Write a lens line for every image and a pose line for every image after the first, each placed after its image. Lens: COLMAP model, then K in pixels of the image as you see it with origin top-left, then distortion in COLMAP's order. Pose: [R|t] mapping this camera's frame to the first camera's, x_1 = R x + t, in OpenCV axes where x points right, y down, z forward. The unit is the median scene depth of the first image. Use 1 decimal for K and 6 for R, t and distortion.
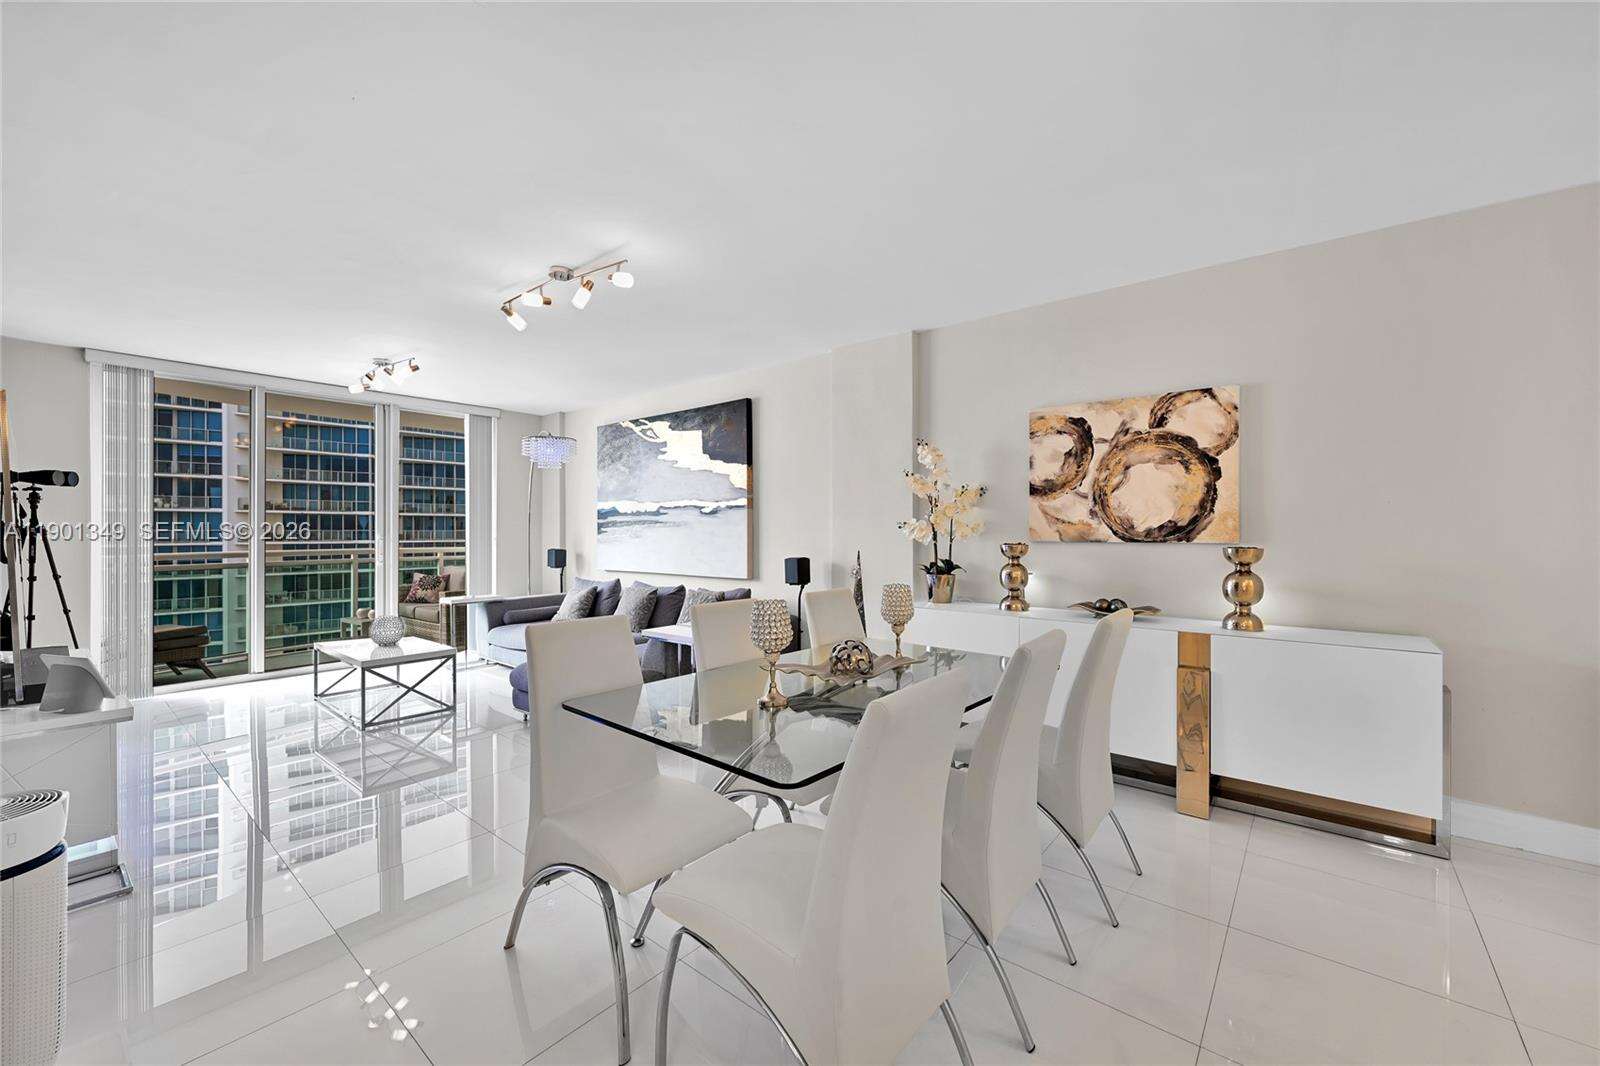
lens RADIAL K [[640.0, 0, 798.1], [0, 640.0, 541.8], [0, 0, 1]] dist [0.002226, -0.001634]
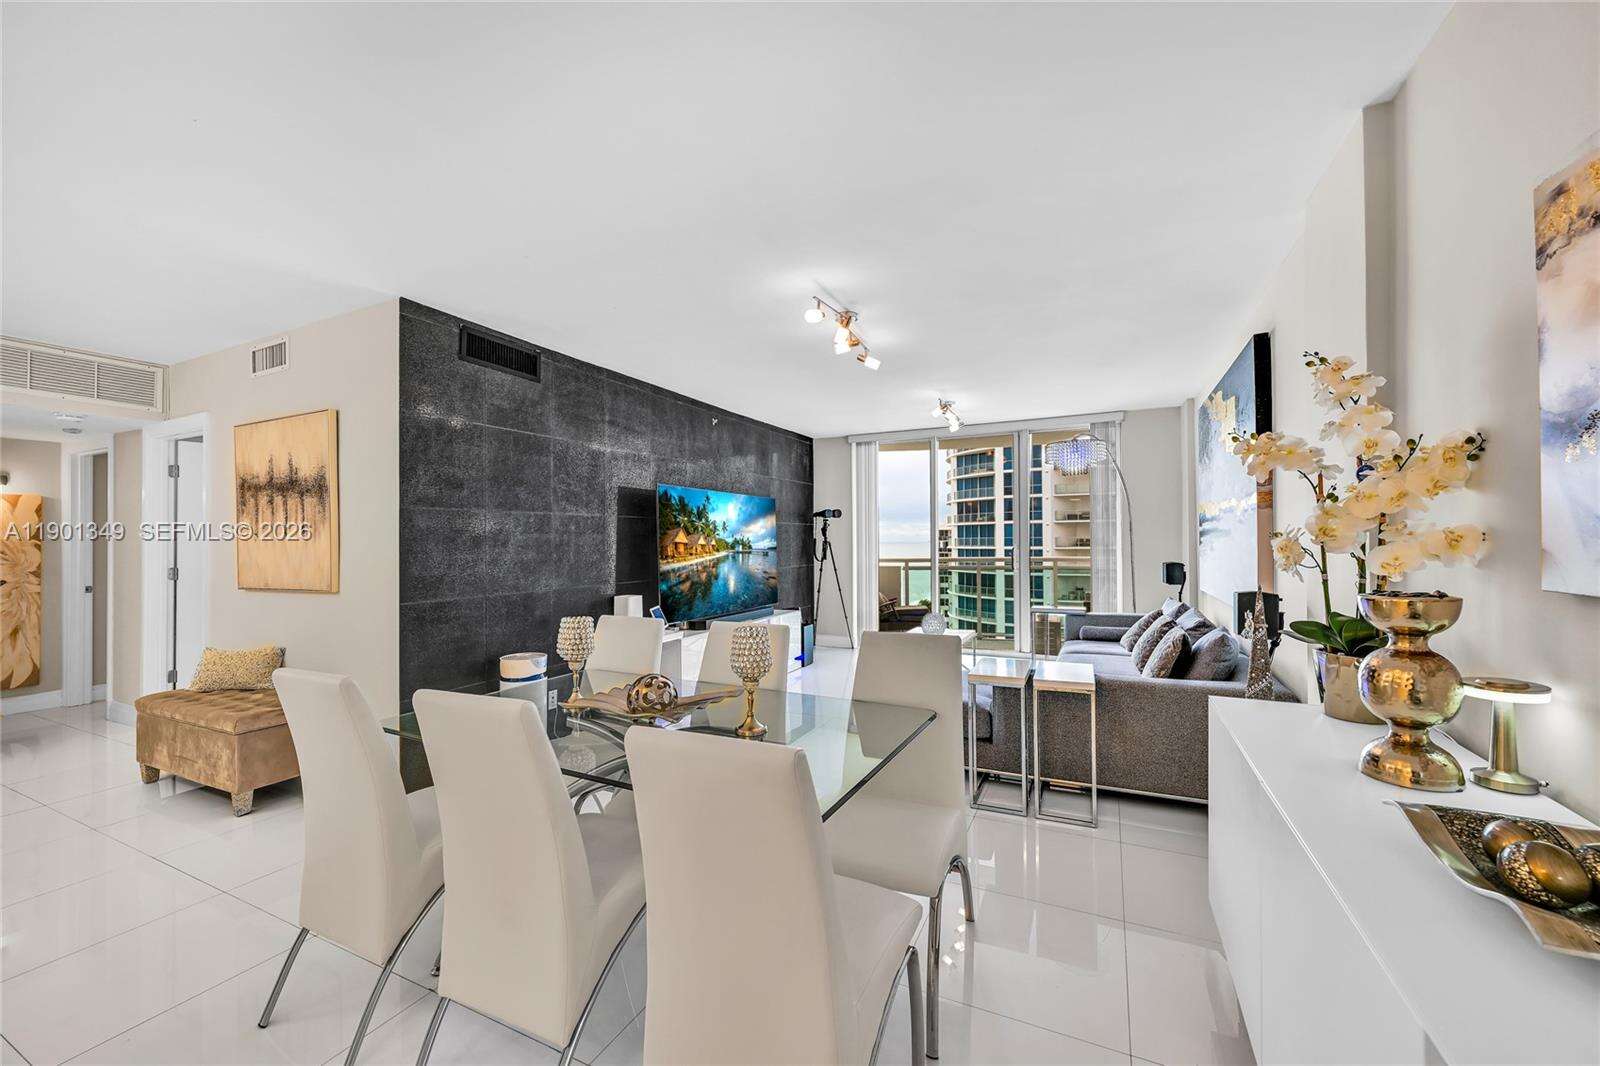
lens RADIAL K [[640.0, 0, 791.1], [0, 640.0, 527.5], [0, 0, 1]] dist [0.002226, -0.001634]
pose [[0.246986, -0.022526, -0.968757, 0.345762], [-0.003728, 0.999700, -0.024196, -0.015708], [0.969012, 0.009587, 0.246828, 0.344250]]
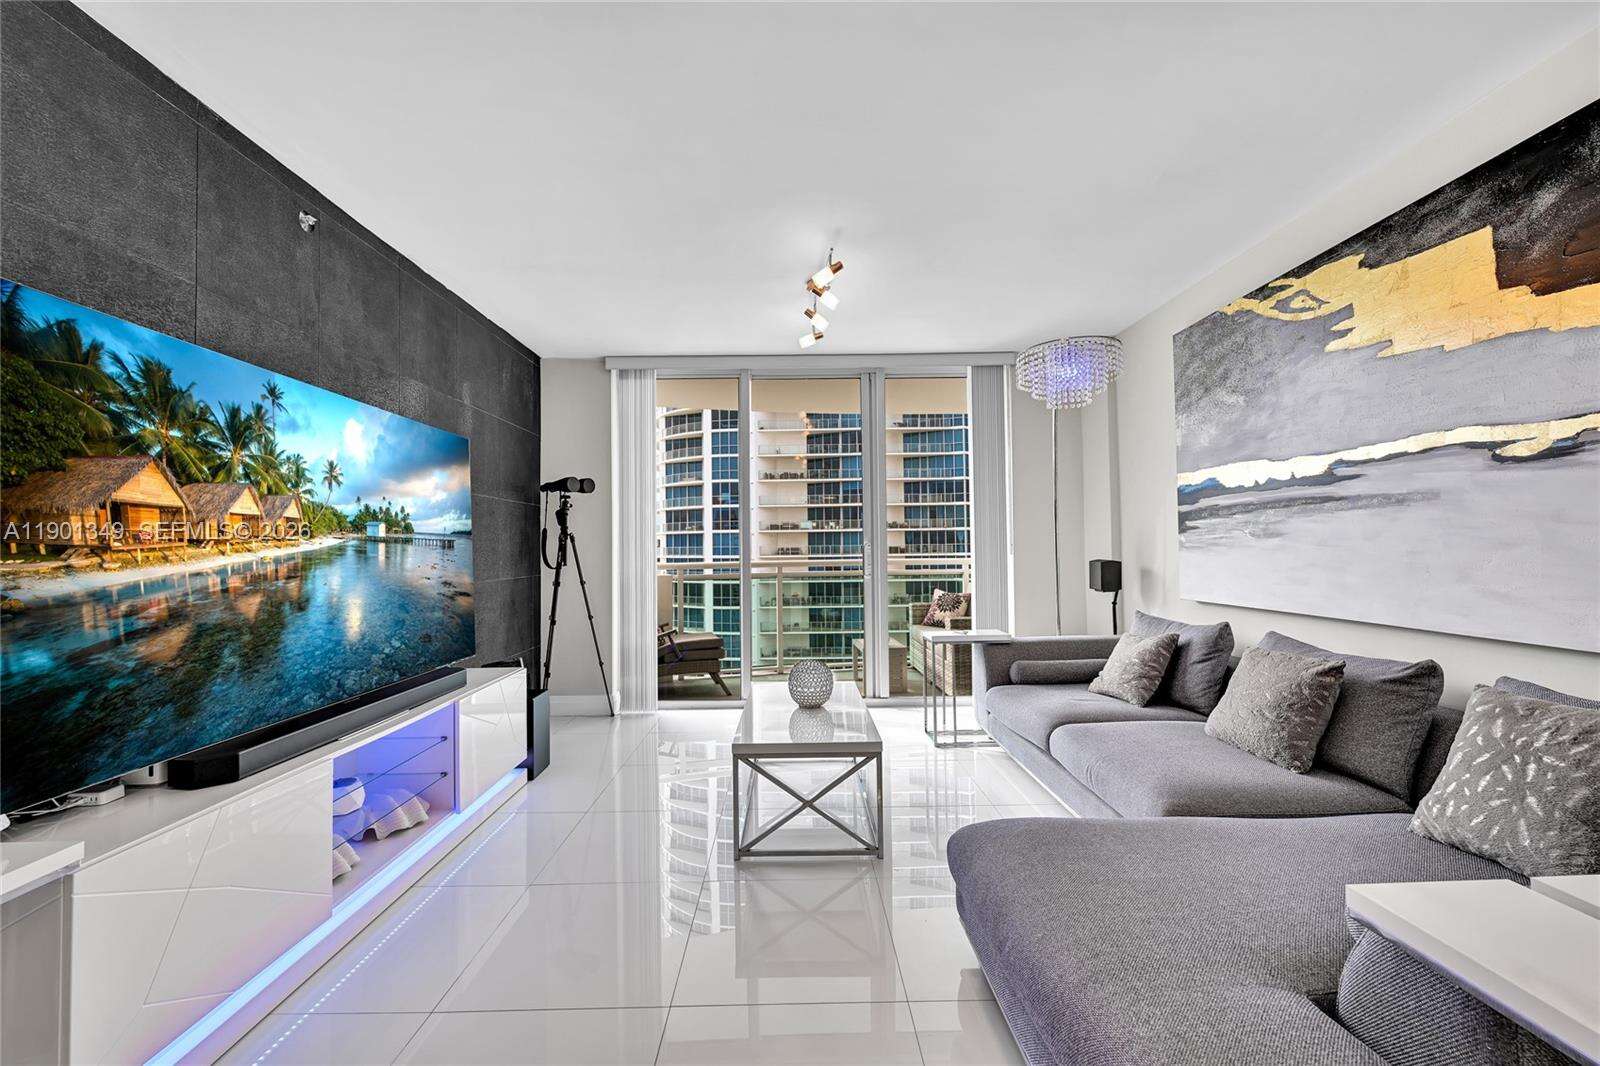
lens RADIAL K [[640.0, 0, 794.5], [0, 640.0, 530.4], [0, 0, 1]] dist [0.002226, -0.001634]
pose [[0.653355, -0.028152, -0.756528, -0.127461], [0.000554, 0.999326, -0.036708, 0.005858], [0.757051, 0.023565, 0.652930, 0.441546]]
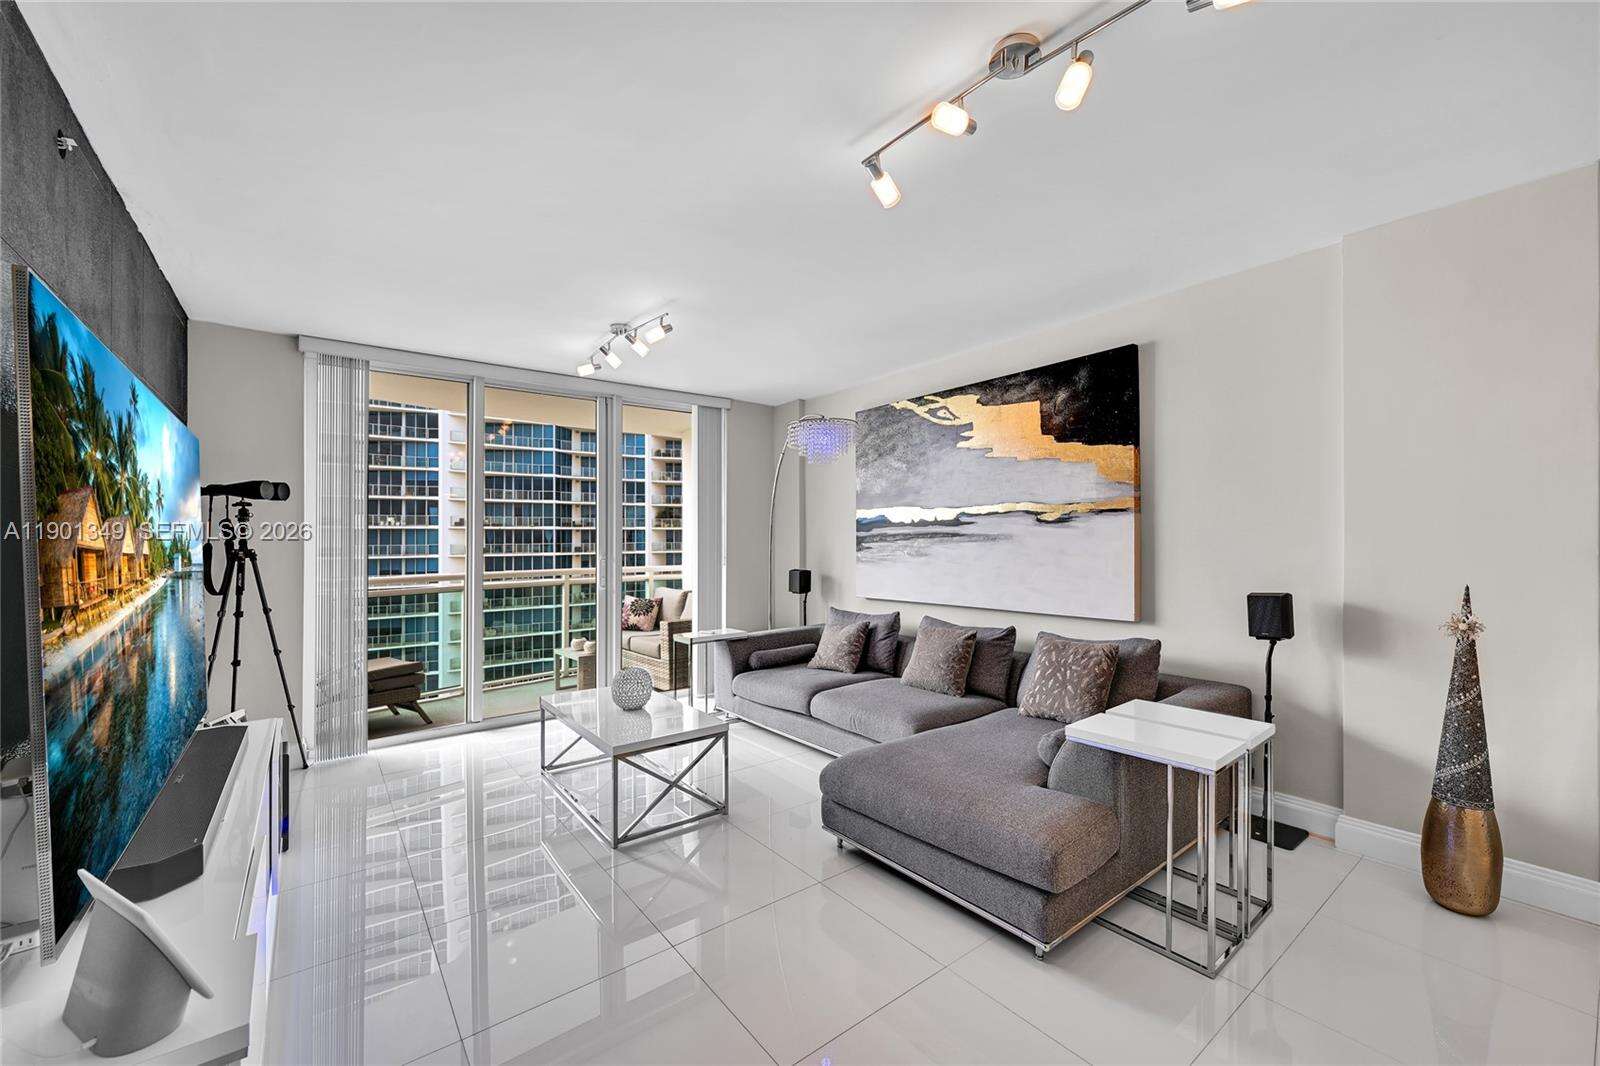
lens RADIAL K [[640.0, 0, 806.8], [0, 640.0, 535.5], [0, 0, 1]] dist [0.002226, -0.001634]
pose [[0.977977, -0.011507, -0.208394, -0.231068], [0.006337, 0.999656, -0.025460, -0.012546], [0.208616, 0.023579, 0.977713, 0.255257]]
